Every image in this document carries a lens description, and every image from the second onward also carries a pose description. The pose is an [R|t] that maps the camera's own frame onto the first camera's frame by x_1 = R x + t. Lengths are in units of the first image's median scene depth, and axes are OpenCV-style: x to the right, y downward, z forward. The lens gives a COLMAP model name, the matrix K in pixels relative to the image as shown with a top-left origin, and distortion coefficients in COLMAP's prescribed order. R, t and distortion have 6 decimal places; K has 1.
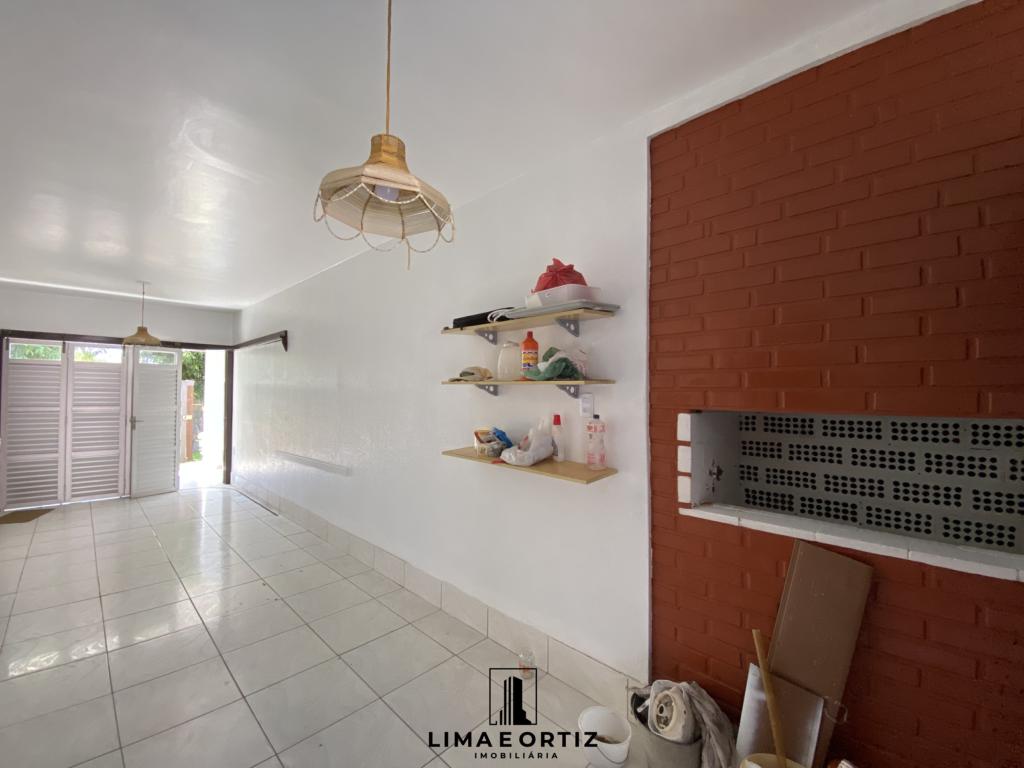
lens RADIAL K [[417.5, 0, 512.0], [0, 417.5, 384.0], [0, 0, 1]] dist [0.014335, -0.018121]
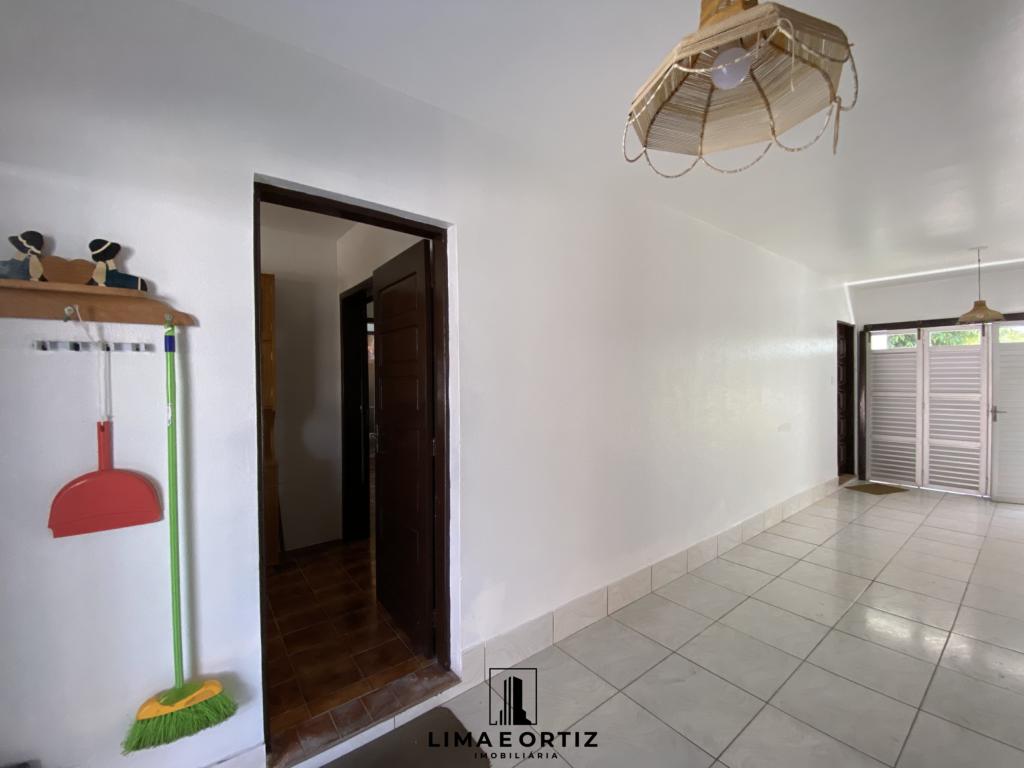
lens RADIAL K [[418.5, 0, 508.4], [0, 418.5, 384.8], [0, 0, 1]] dist [0.015611, -0.018395]
pose [[-0.138032, 0.007005, -0.990403, 0.069843], [0.030655, 0.999526, 0.002797, 0.001744], [0.989953, -0.029975, -0.138181, 0.141115]]
